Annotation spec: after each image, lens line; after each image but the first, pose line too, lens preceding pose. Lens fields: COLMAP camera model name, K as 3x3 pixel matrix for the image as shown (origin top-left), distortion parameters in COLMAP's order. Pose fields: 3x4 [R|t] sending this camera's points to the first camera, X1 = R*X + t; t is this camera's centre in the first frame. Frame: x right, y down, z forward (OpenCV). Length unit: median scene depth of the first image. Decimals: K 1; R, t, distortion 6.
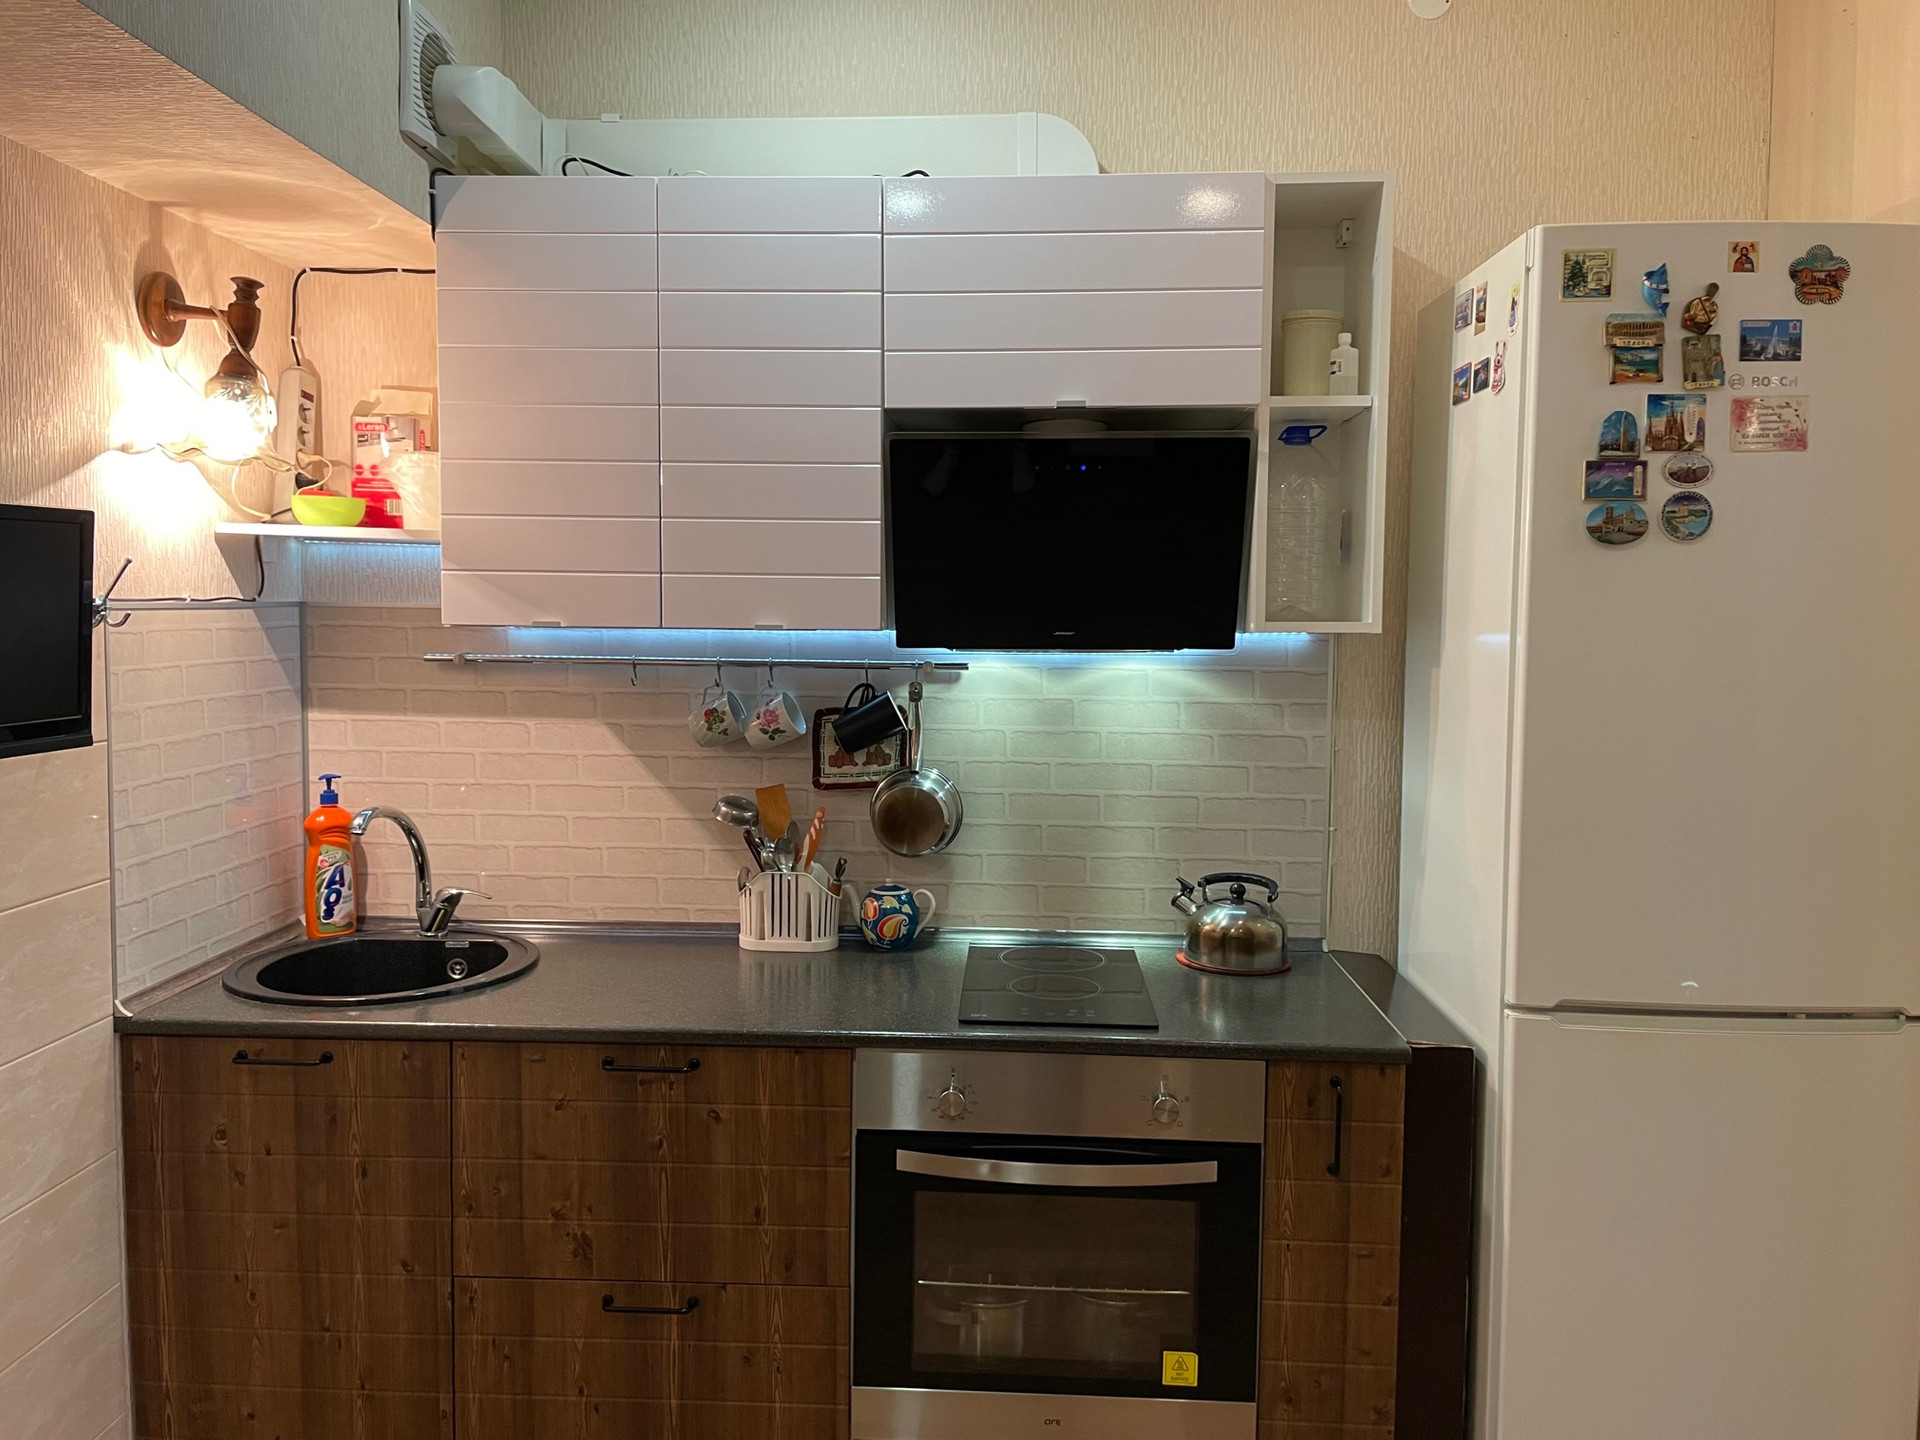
lens RADIAL K [[1456.0, 0, 949.0], [0, 1456.0, 702.8], [0, 0, 1]] dist [0.076605, -0.112491]
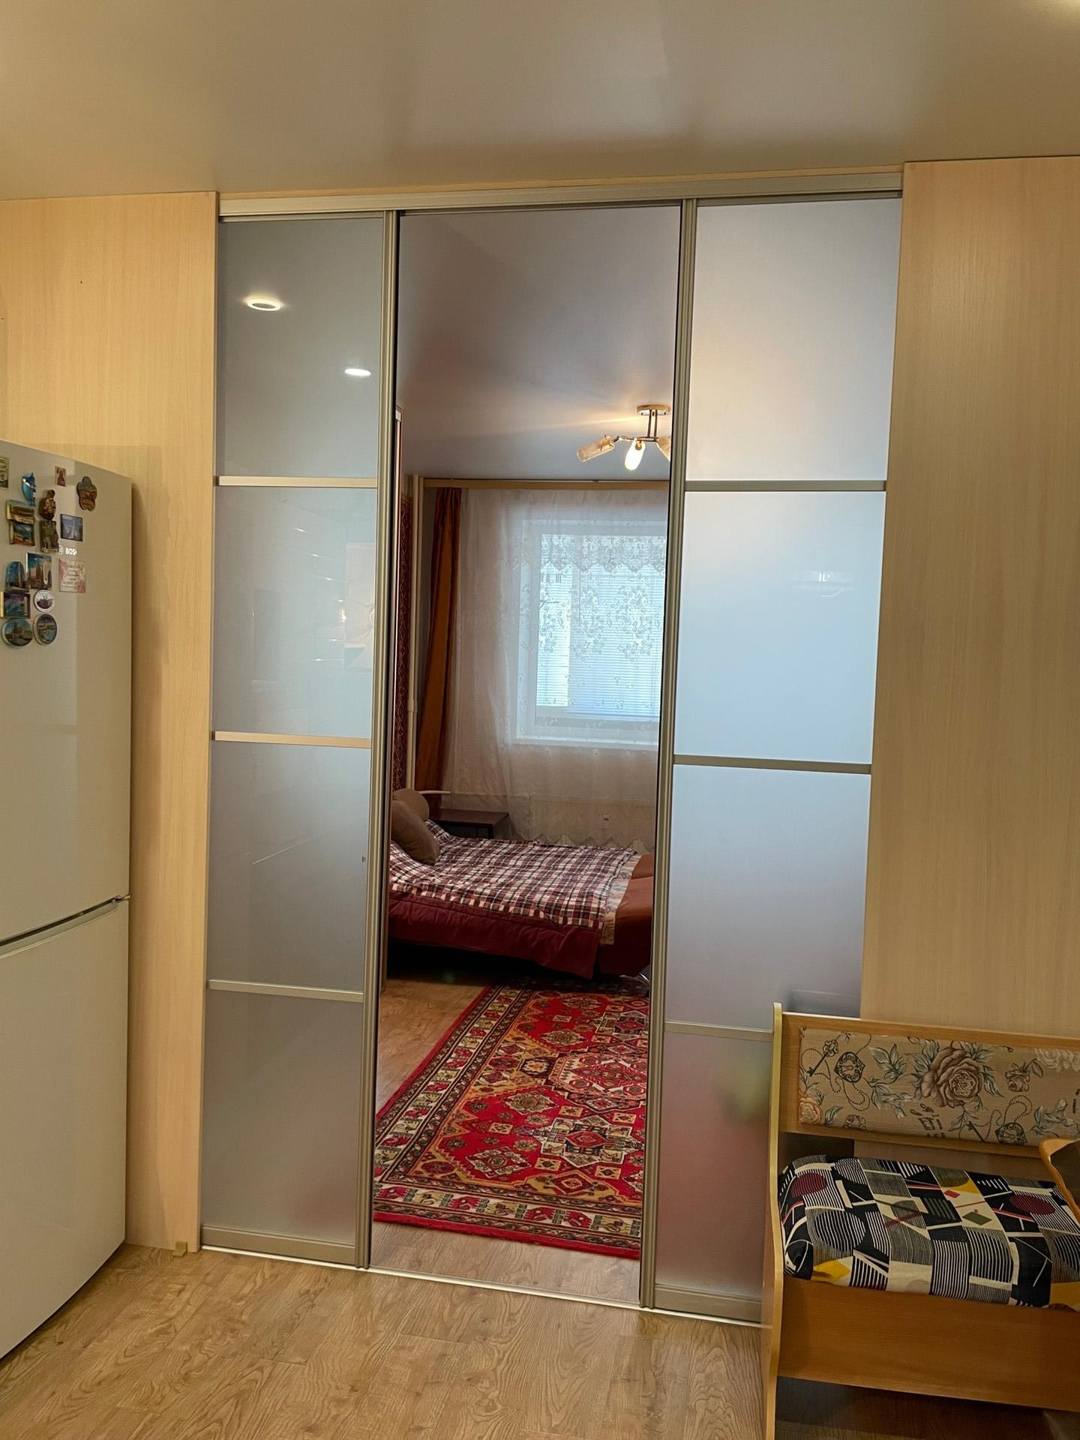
lens RADIAL K [[1092.0, 0, 546.1], [0, 1092.0, 715.0], [0, 0, 1]] dist [0.076605, -0.112491]
pose [[0.138102, -0.061183, 0.988526, -0.649767], [0.035845, 0.997745, 0.056746, -0.080987], [-0.989769, 0.027597, 0.139984, 0.276607]]
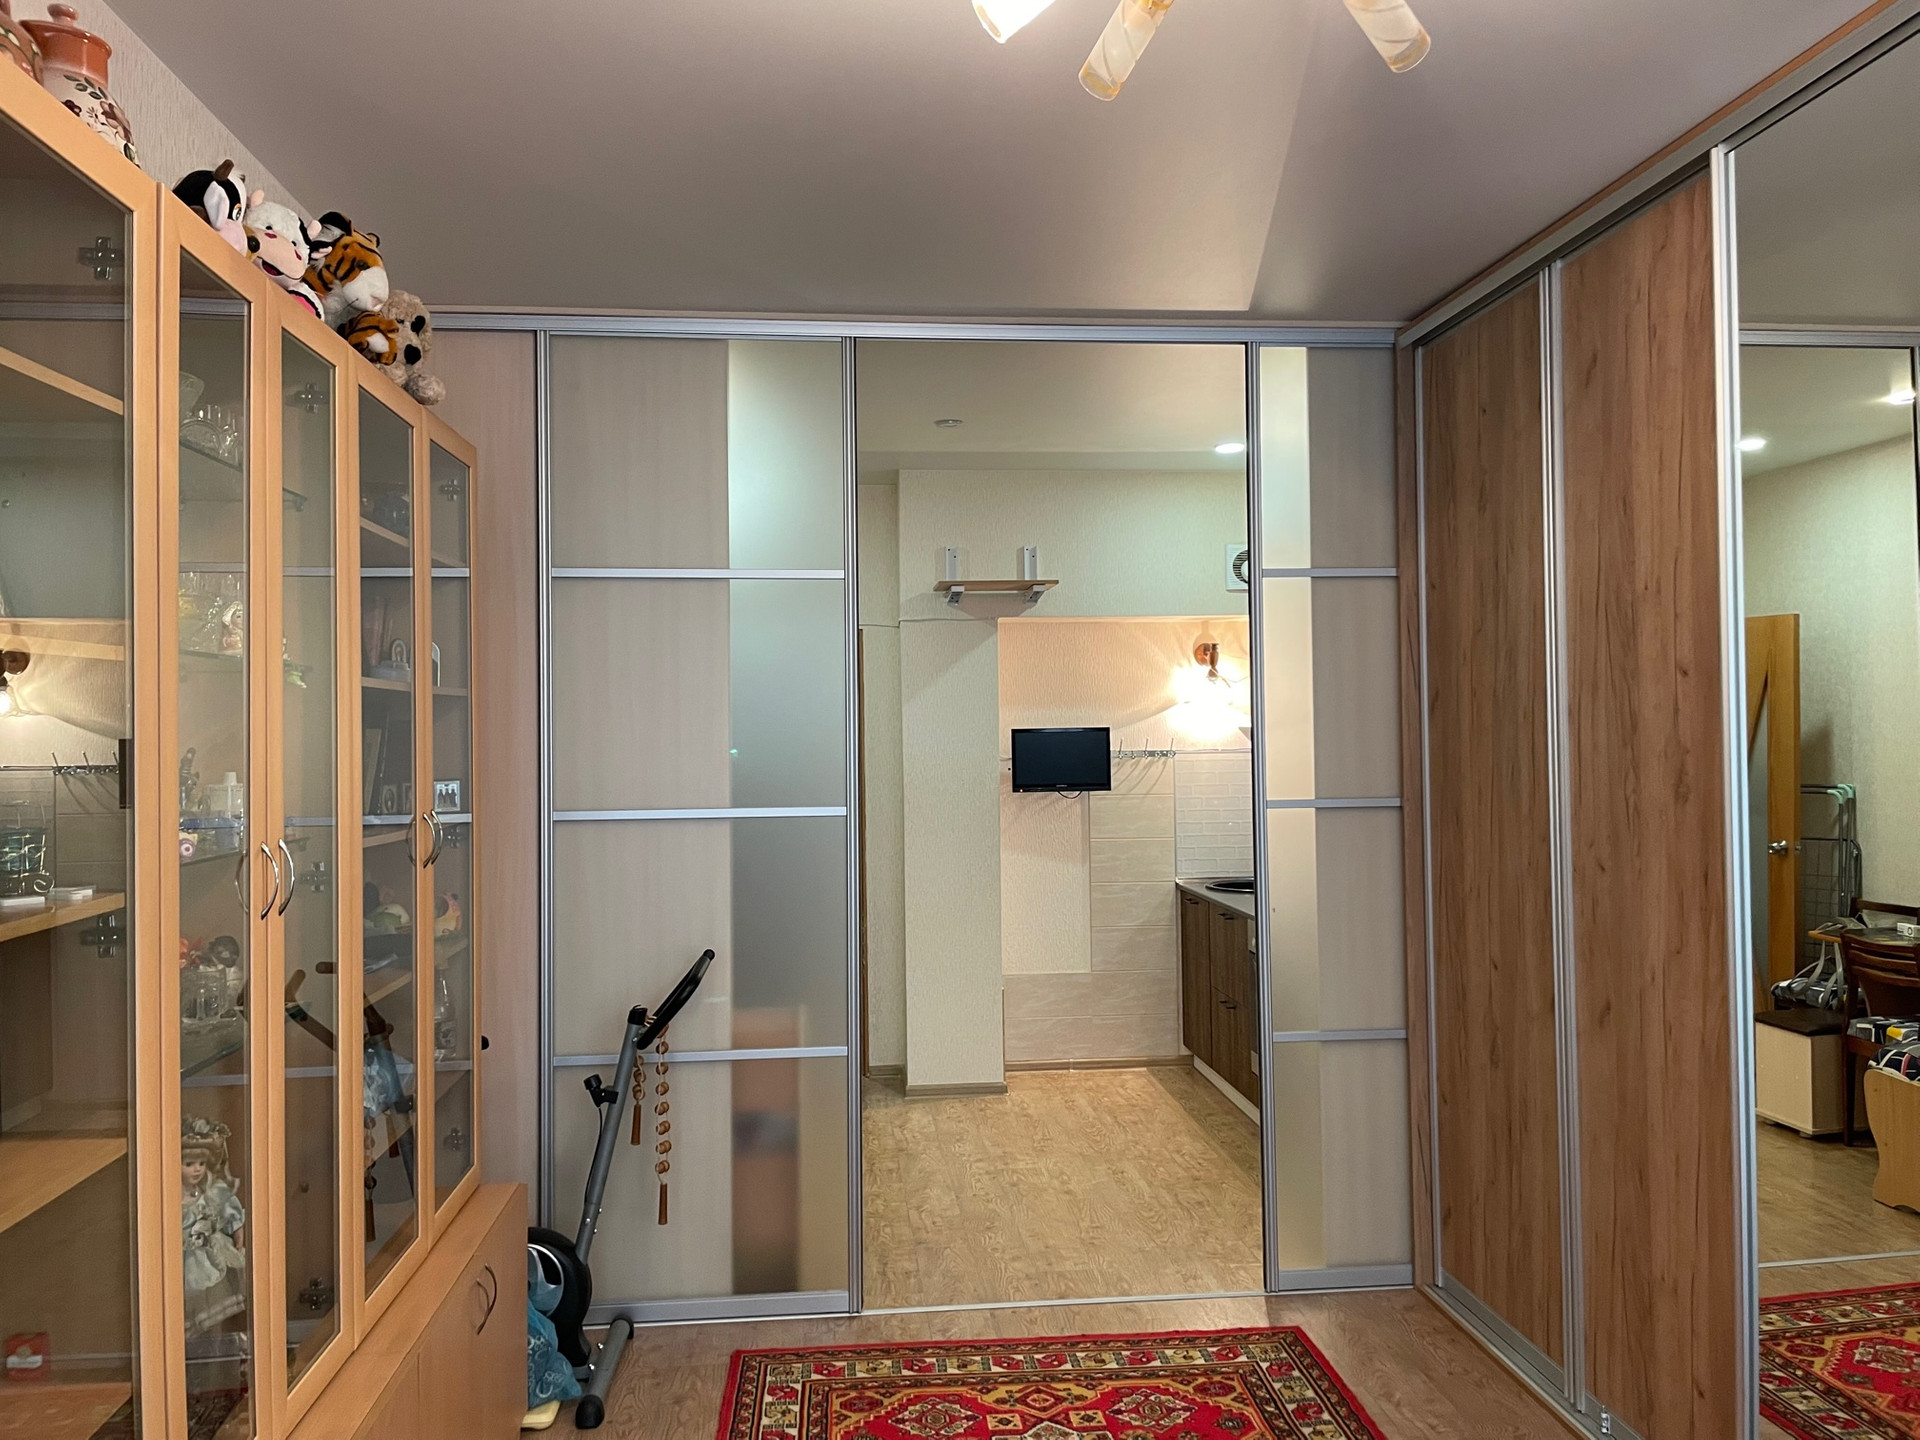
lens RADIAL K [[1456.0, 0, 971.1], [0, 1456.0, 708.1], [0, 0, 1]] dist [0.076605, -0.112491]
pose [[0.144488, -0.030551, -0.989035, 2.754103], [-0.055454, 0.997702, -0.038920, -0.014561], [0.987952, 0.060469, 0.142462, 0.112398]]
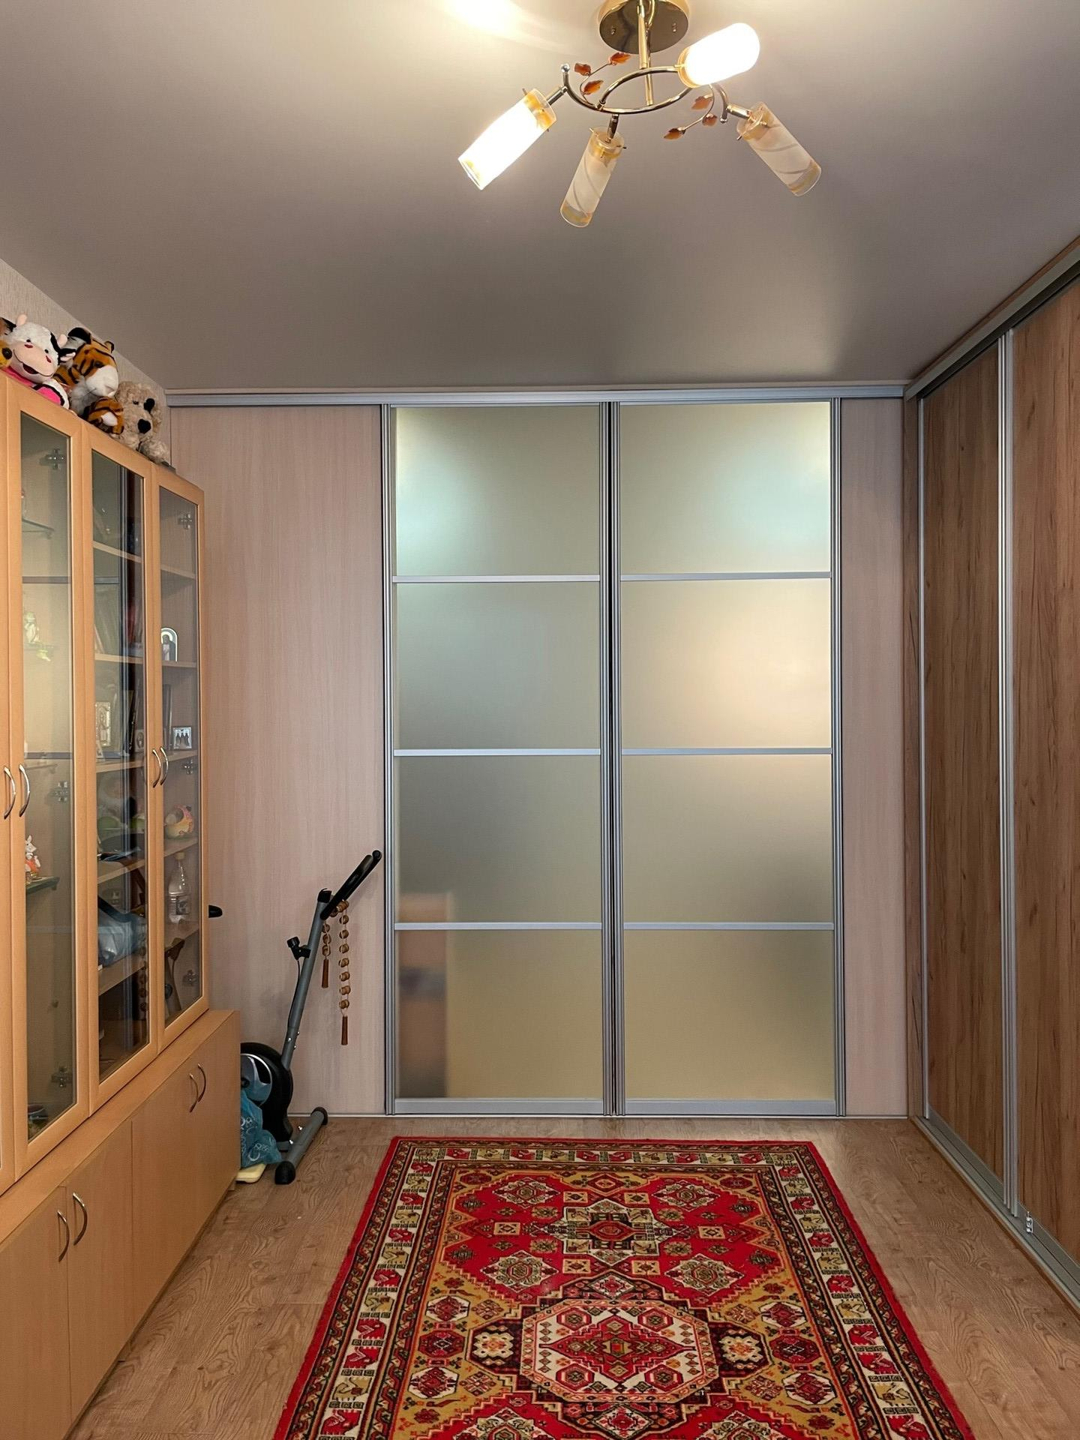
lens RADIAL K [[1092.0, 0, 533.7], [0, 1092.0, 707.3], [0, 0, 1]] dist [0.076605, -0.112491]
pose [[0.024555, -0.004624, -0.999688, 2.804050], [-0.062592, 0.998020, -0.006154, -0.020957], [0.997737, 0.062724, 0.024217, 0.286205]]
